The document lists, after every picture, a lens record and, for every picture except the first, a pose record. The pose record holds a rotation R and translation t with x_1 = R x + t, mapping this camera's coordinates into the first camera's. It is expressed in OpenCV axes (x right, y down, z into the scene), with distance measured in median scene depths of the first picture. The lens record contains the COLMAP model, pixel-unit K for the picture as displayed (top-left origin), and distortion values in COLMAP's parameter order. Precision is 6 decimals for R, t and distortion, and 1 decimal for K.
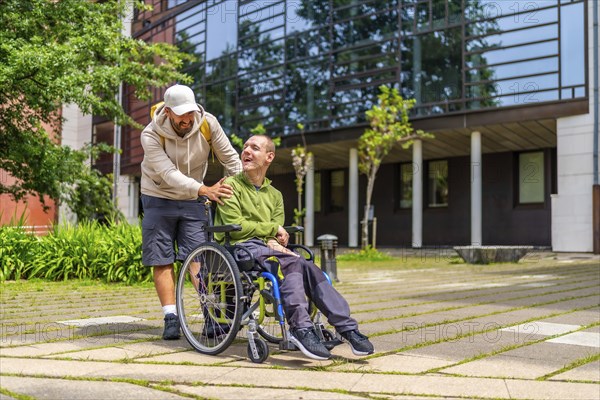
lens RADIAL K [[652.4, 0, 300.0], [0, 652.4, 200.0], [0, 0, 1]] dist [-0.002380, -0.005674]
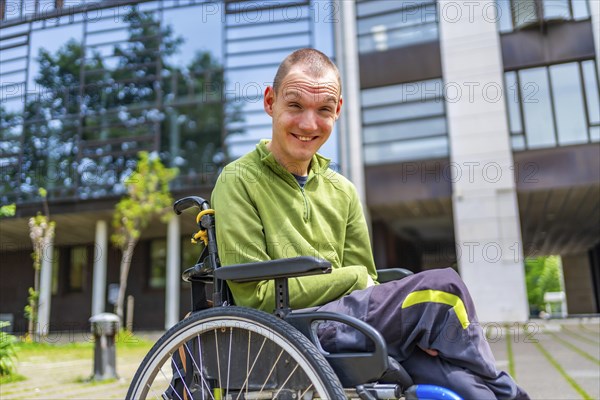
lens RADIAL K [[592.0, 0, 300.0], [0, 592.0, 200.0], [0, 0, 1]] dist [-0.010038, -0.008424]
pose [[0.902218, 0.048201, 0.428579, -0.027704], [0.012939, 0.990263, -0.138609, 0.011493], [-0.431087, 0.130601, 0.892809, 0.159589]]
